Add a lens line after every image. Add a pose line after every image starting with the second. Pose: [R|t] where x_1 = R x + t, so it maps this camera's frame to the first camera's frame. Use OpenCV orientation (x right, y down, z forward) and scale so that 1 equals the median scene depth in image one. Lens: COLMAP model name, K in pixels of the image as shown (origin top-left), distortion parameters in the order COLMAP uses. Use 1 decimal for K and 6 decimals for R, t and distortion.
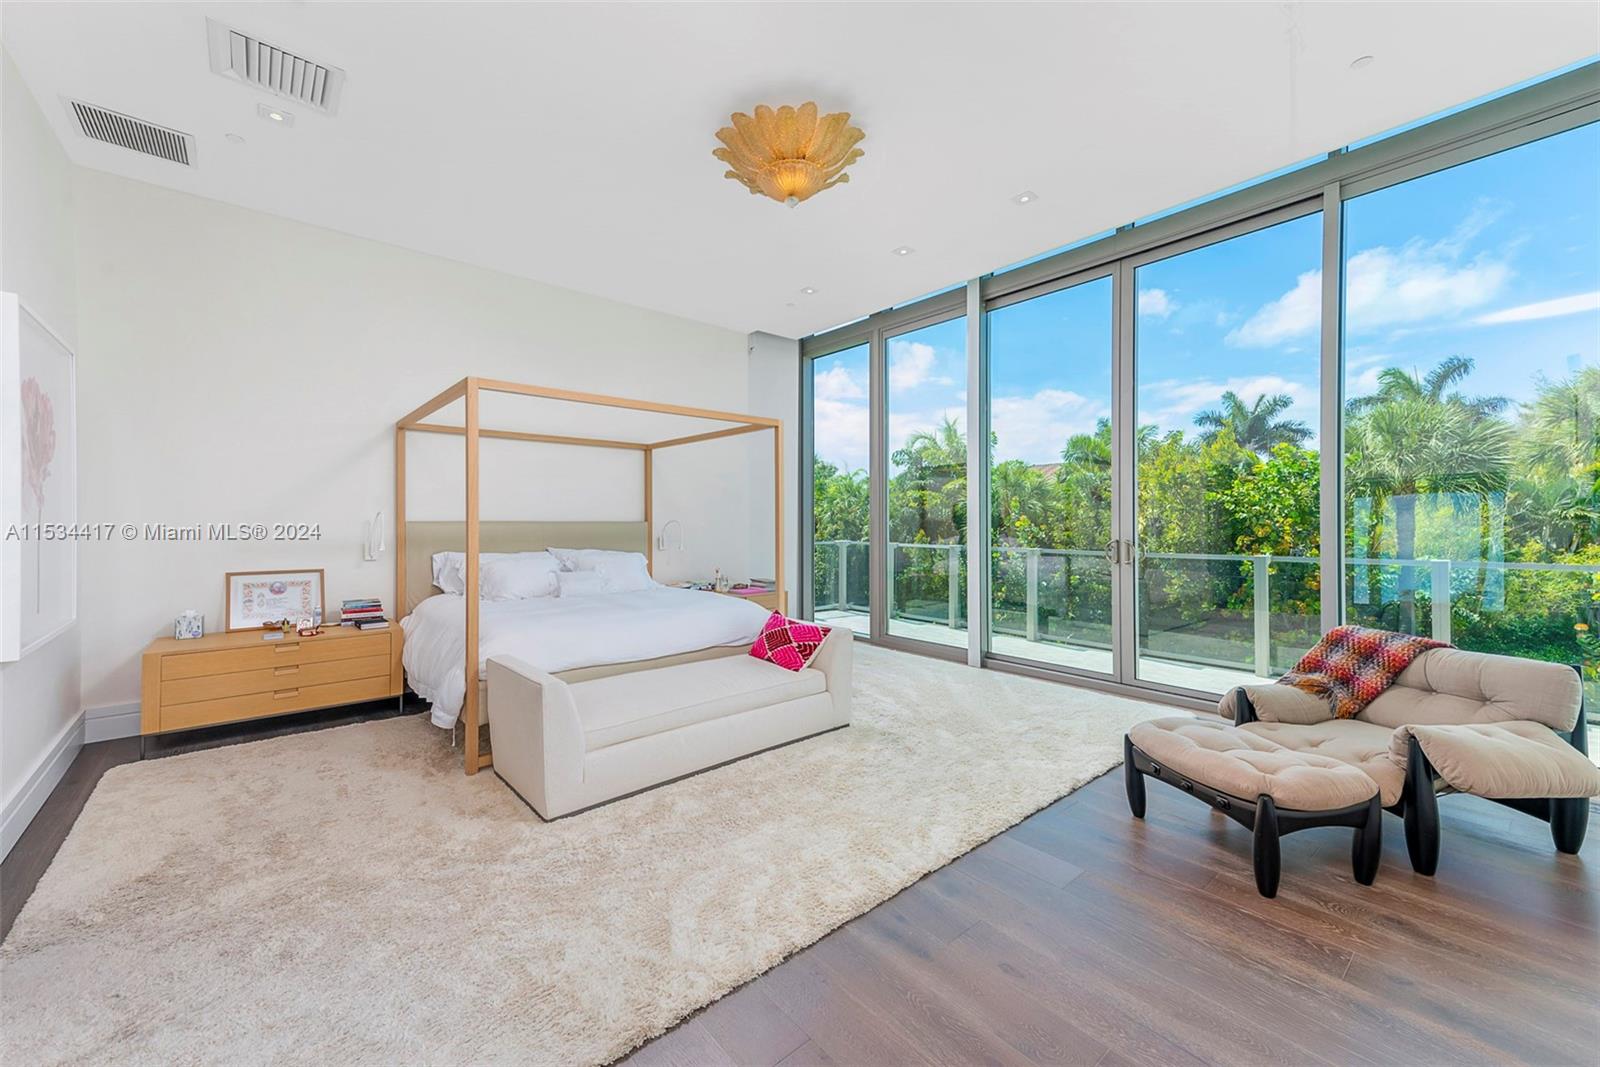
lens RADIAL K [[626.7, 0, 800.0], [0, 626.7, 533.5], [0, 0, 1]] dist [-0.000308, -0.000022]
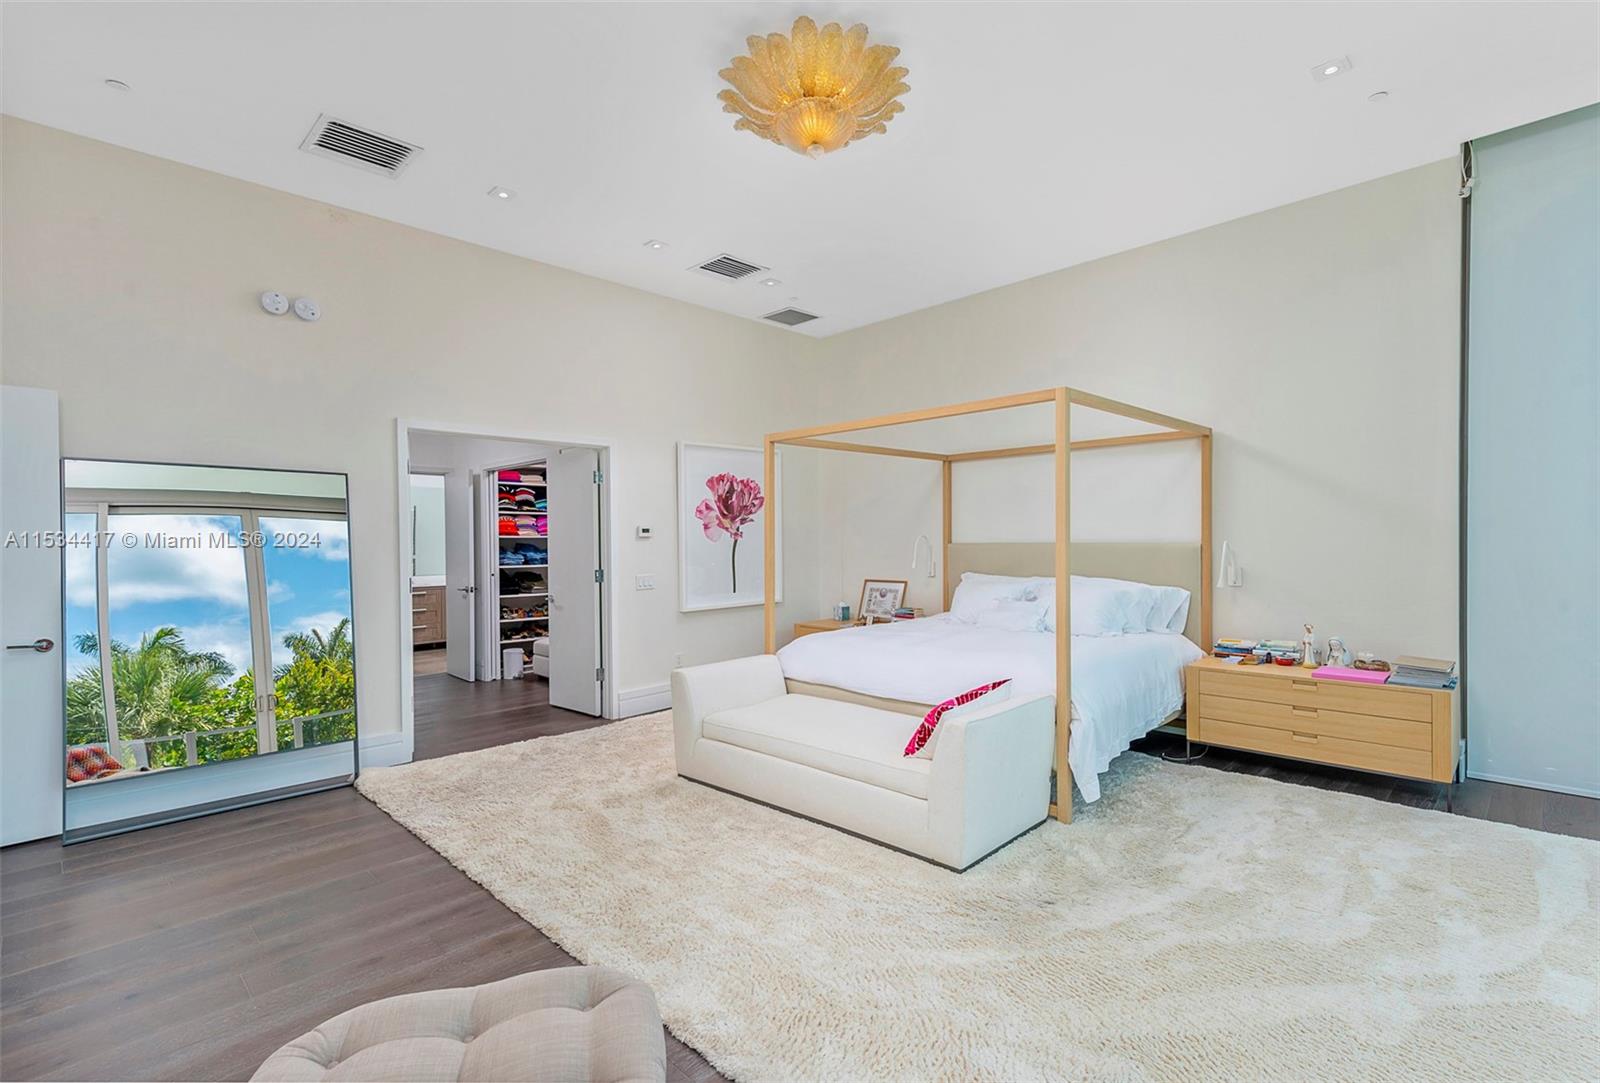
lens RADIAL K [[729.8, 0, 800.0], [0, 729.8, 558.3], [0, 0, 1]] dist [-0.000025, -0.000021]
pose [[0.078800, 0.017258, -0.996741, 0.826325], [-0.006041, 0.999840, 0.016834, -0.021252], [0.996872, 0.004694, 0.078892, 0.810859]]
